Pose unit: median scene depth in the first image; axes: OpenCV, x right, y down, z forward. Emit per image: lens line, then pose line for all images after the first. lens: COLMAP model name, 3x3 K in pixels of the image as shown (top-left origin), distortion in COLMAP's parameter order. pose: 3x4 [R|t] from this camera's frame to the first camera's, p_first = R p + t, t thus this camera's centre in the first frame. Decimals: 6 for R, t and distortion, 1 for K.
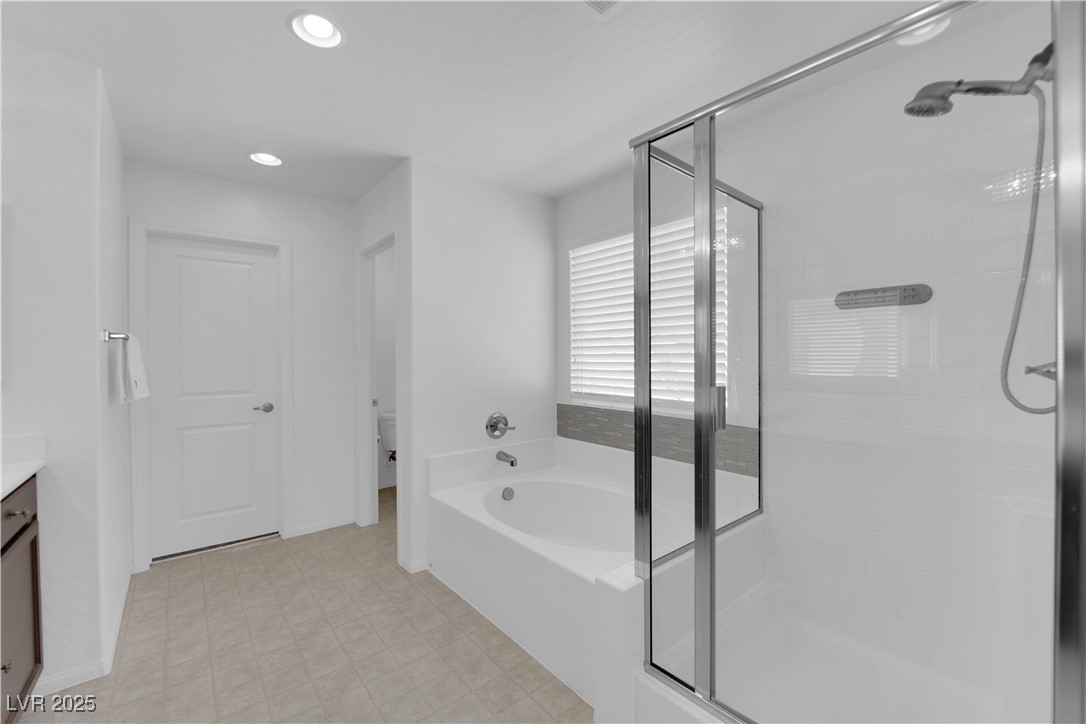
lens RADIAL K [[438.5, 0, 544.5], [0, 438.5, 359.1], [0, 0, 1]] dist [-0.016816, -0.000574]
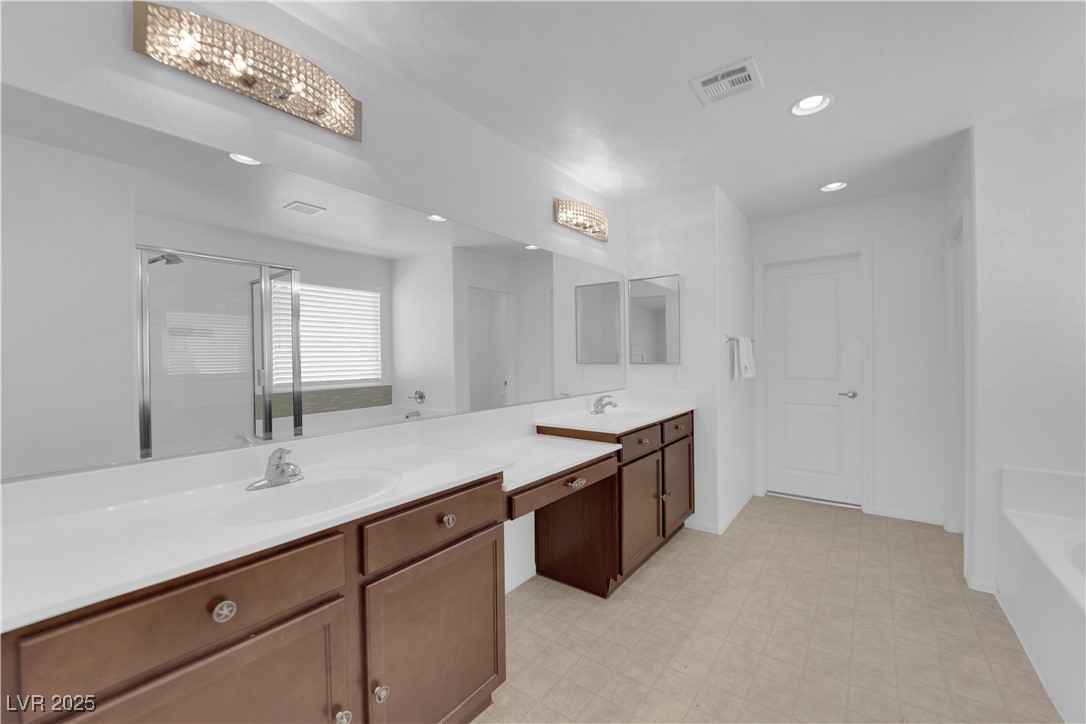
lens RADIAL K [[438.5, 0, 539.5], [0, 438.5, 358.5], [0, 0, 1]] dist [-0.016816, -0.000574]
pose [[0.222395, 0.012122, -0.974881, 0.361244], [0.005100, 0.999895, 0.013597, -0.003730], [0.974943, -0.007995, 0.222310, -0.071246]]
